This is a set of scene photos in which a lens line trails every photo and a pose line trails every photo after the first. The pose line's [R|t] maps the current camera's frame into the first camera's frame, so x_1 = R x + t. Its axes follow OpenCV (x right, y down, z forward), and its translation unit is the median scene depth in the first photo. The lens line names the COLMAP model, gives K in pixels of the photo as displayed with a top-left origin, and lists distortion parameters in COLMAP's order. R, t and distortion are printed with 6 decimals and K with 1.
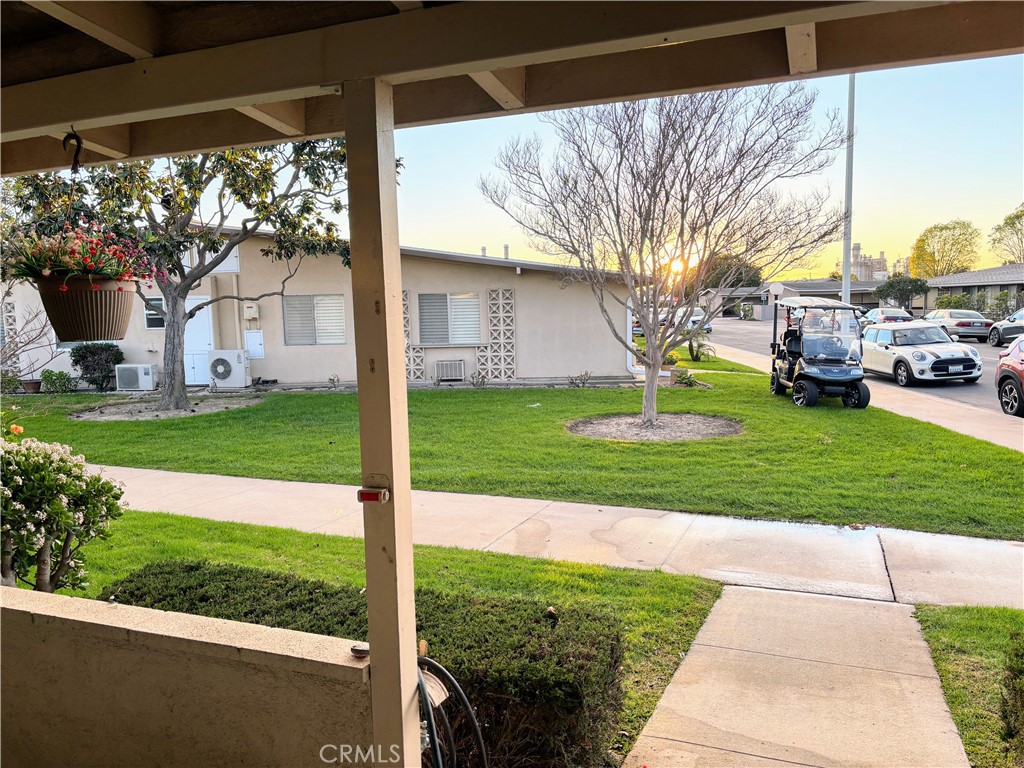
lens RADIAL K [[775.9, 0, 517.2], [0, 775.9, 388.1], [0, 0, 1]] dist [0.009742, -0.014896]
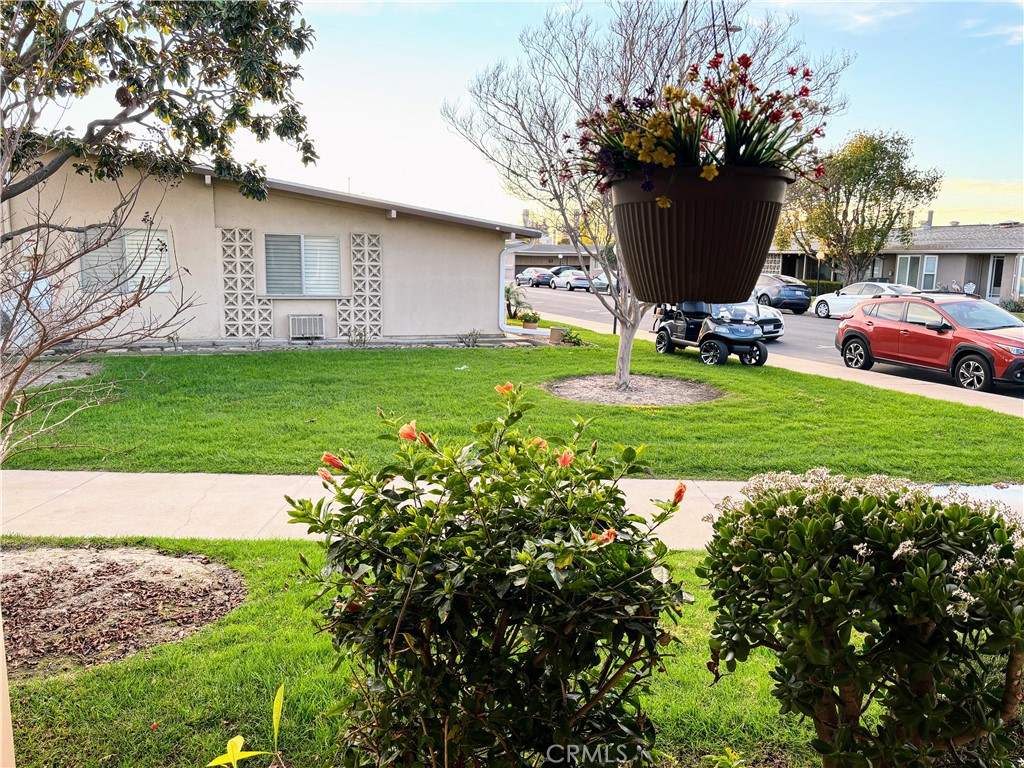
lens RADIAL K [[775.9, 0, 511.6], [0, 775.9, 382.1], [0, 0, 1]] dist [0.009742, -0.014896]
pose [[0.918547, -0.021514, 0.394725, -0.219438], [0.001233, 0.998669, 0.051564, -0.005475], [-0.395309, -0.046877, 0.917351, 0.121714]]
